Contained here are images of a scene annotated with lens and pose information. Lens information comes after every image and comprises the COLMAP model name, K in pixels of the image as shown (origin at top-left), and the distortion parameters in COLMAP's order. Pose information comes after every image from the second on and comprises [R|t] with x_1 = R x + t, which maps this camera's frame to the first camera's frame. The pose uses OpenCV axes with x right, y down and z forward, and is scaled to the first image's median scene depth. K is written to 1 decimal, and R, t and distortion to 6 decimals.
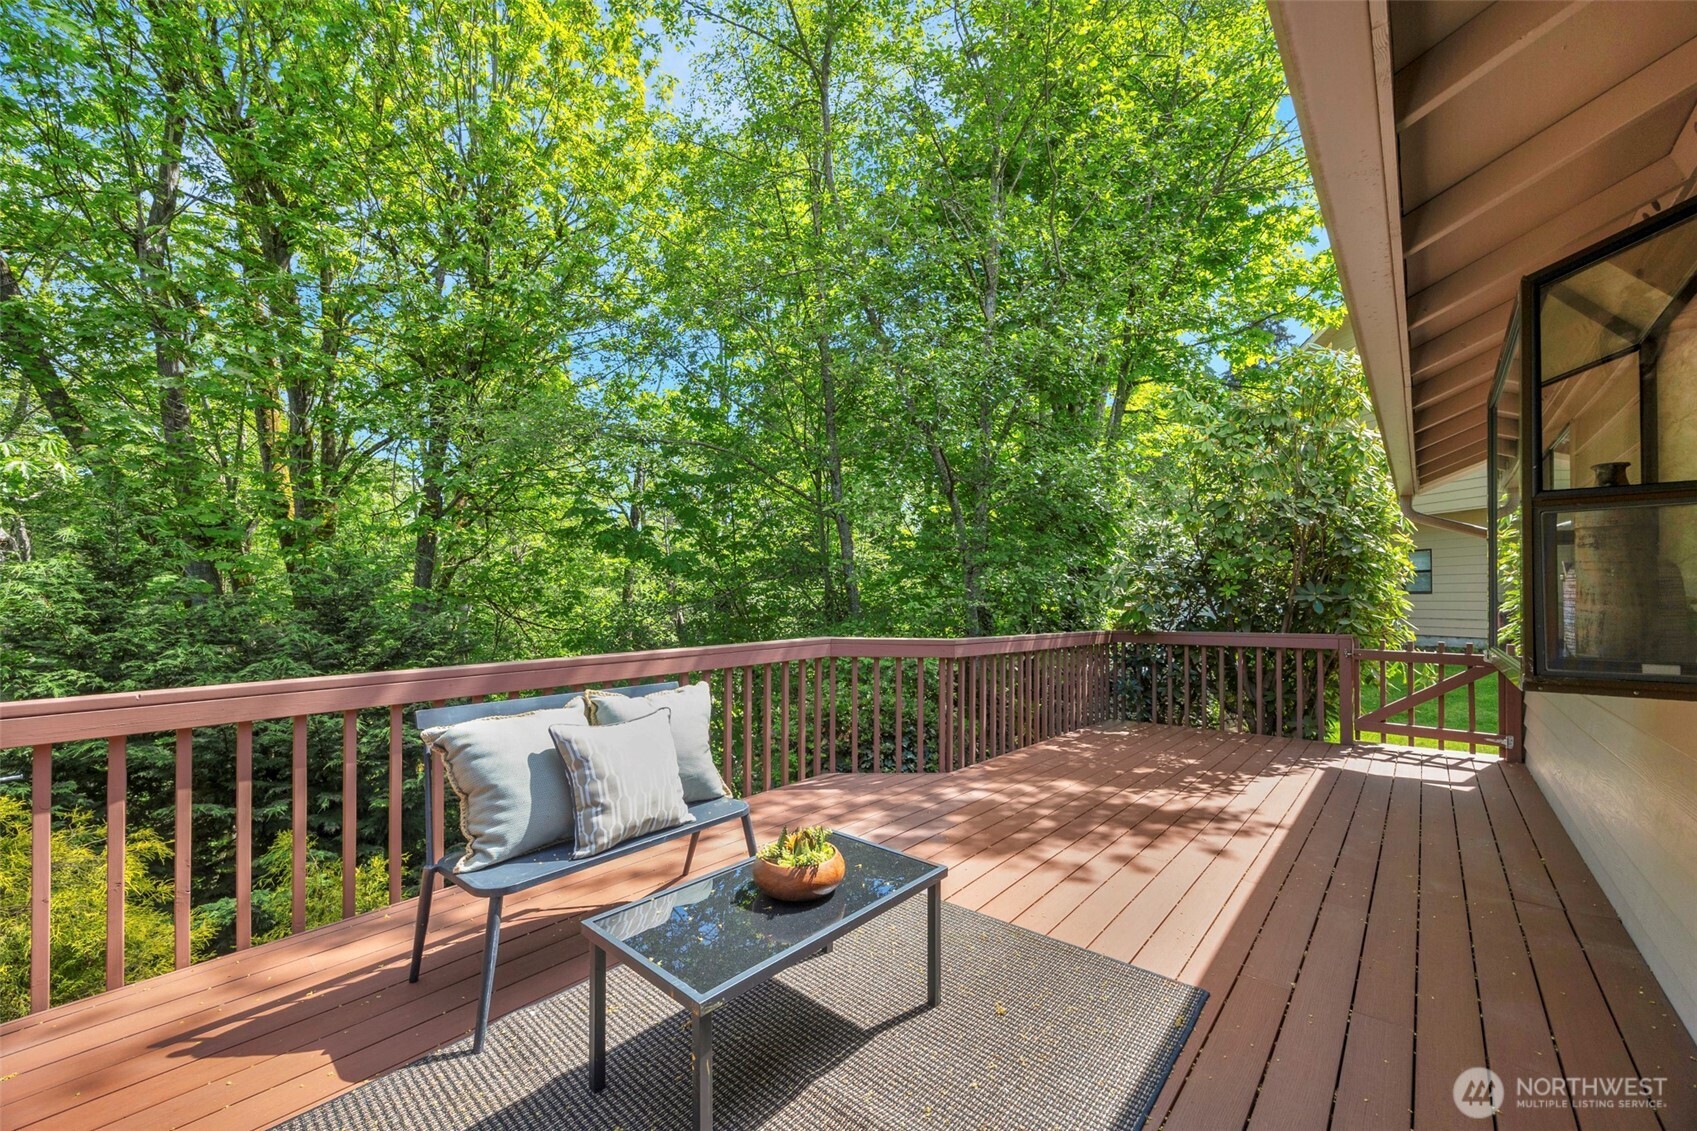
lens RADIAL K [[667.1, 0, 850.6], [0, 667.1, 568.2], [0, 0, 1]] dist [-0.003195, -0.000429]
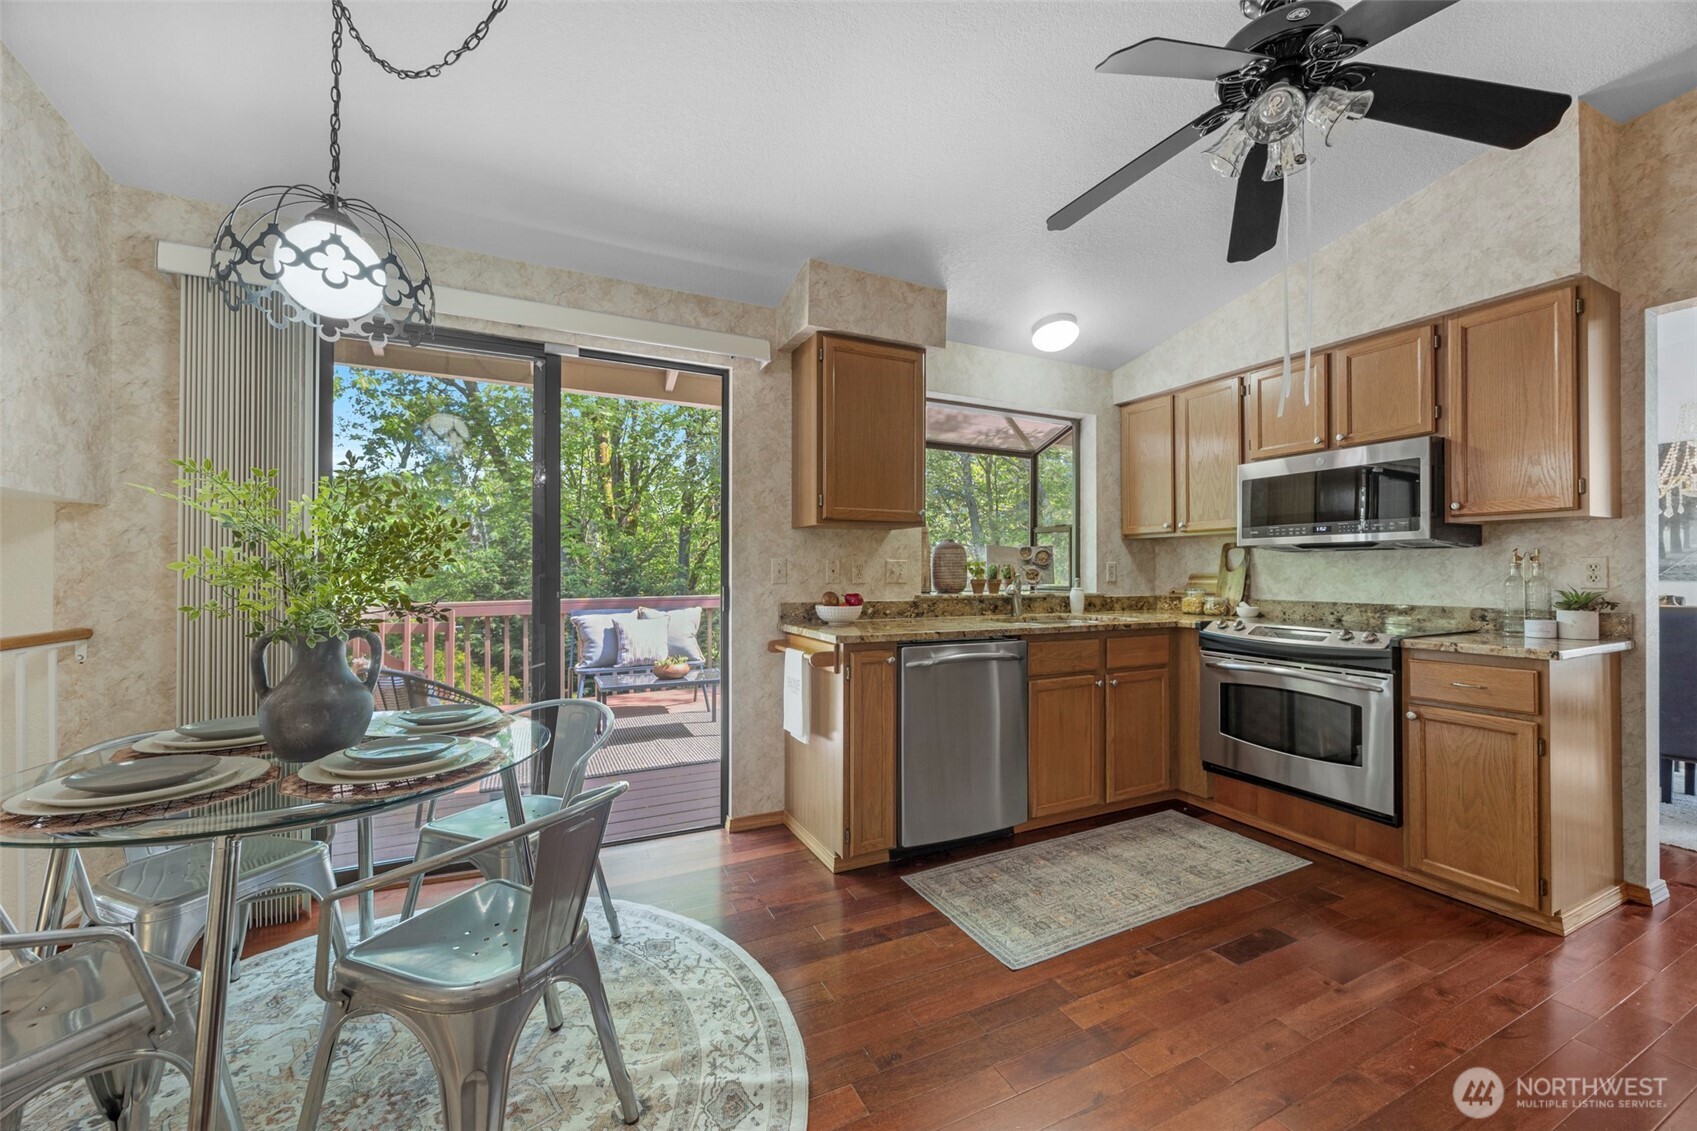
lens RADIAL K [[667.1, 0, 845.2], [0, 667.1, 570.2], [0, 0, 1]] dist [-0.003195, -0.000429]
pose [[0.917968, -0.001329, -0.396652, 1.007537], [0.017065, 0.999201, 0.036146, -0.009656], [0.396287, -0.039950, 0.917257, -0.694909]]
